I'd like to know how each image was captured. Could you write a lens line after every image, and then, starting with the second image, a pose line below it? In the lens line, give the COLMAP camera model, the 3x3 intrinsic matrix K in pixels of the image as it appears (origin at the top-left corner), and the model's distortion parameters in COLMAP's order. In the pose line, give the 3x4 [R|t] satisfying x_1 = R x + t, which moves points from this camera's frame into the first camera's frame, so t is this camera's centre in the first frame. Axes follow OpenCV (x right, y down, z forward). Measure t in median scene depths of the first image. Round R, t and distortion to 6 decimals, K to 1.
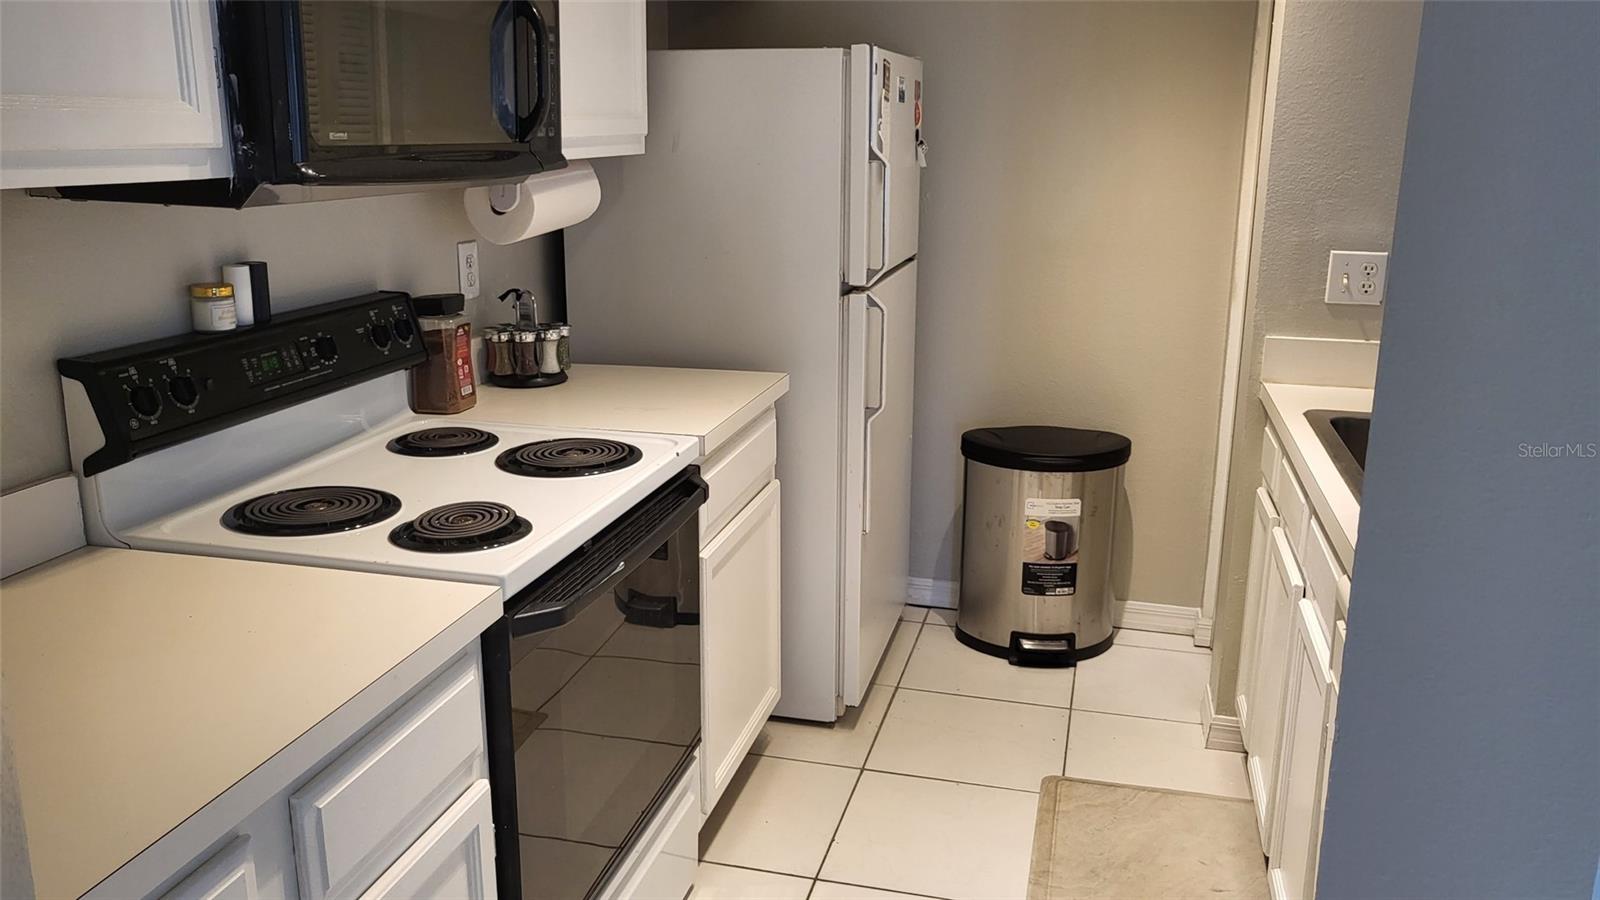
lens RADIAL K [[1239.0, 0, 800.0], [0, 1239.0, 450.0], [0, 0, 1]] dist [-0.009421, -0.001550]
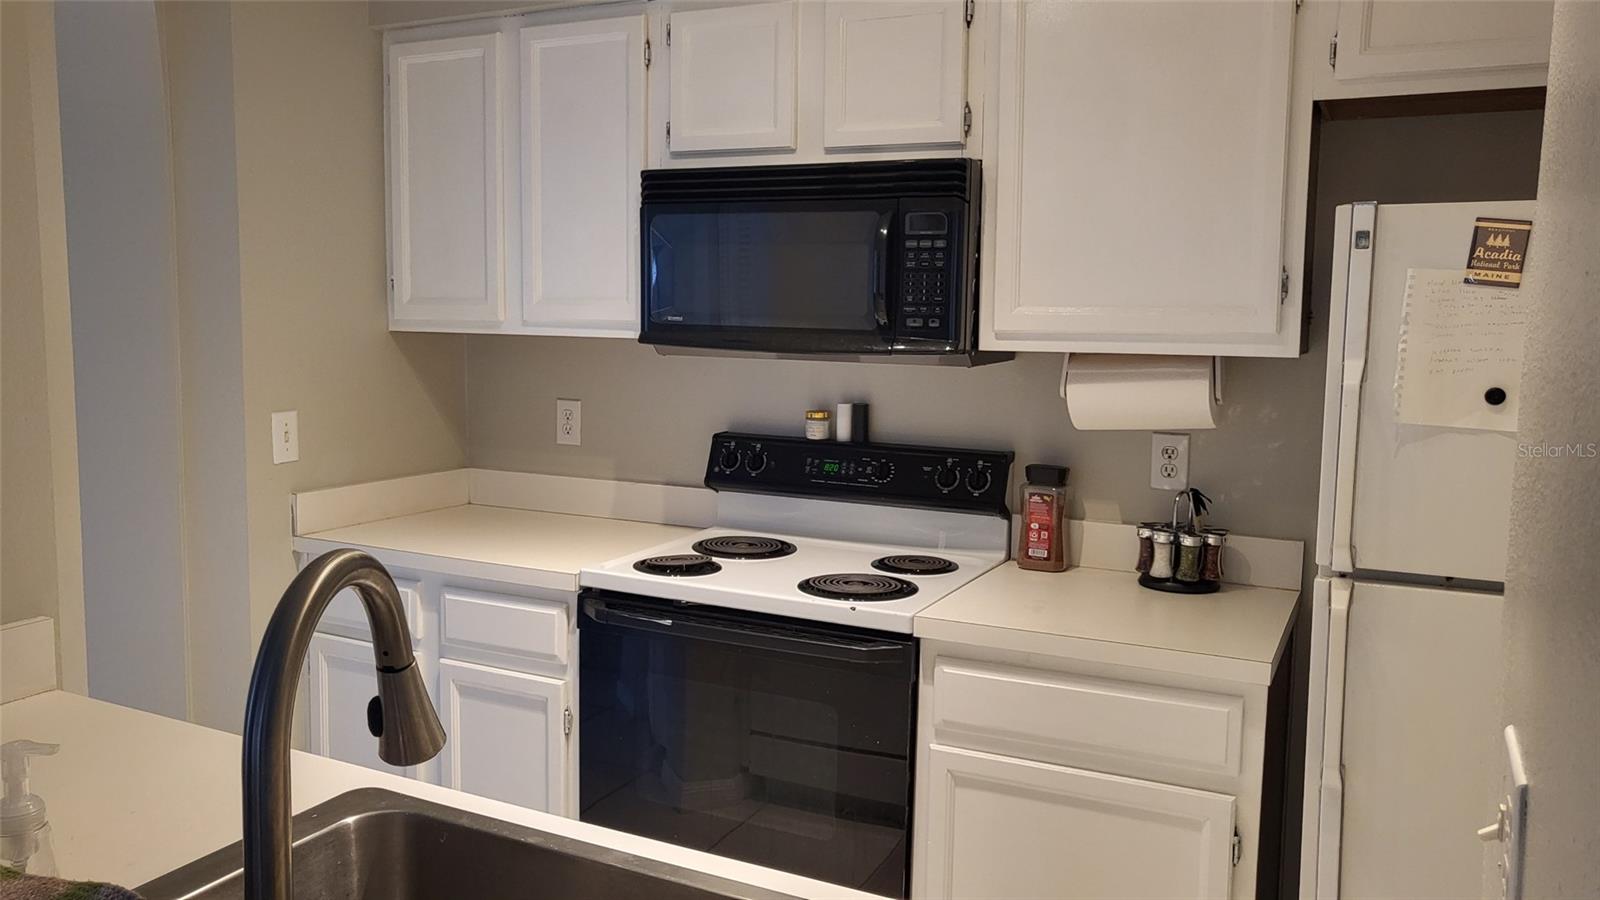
lens RADIAL K [[1239.0, 0, 800.0], [0, 1239.0, 450.0], [0, 0, 1]] dist [-0.009421, -0.001550]
pose [[-0.220904, 0.100814, -0.970071, 0.994452], [-0.263226, 0.951569, 0.158833, -0.302909], [0.939103, 0.290435, -0.183669, 1.163217]]
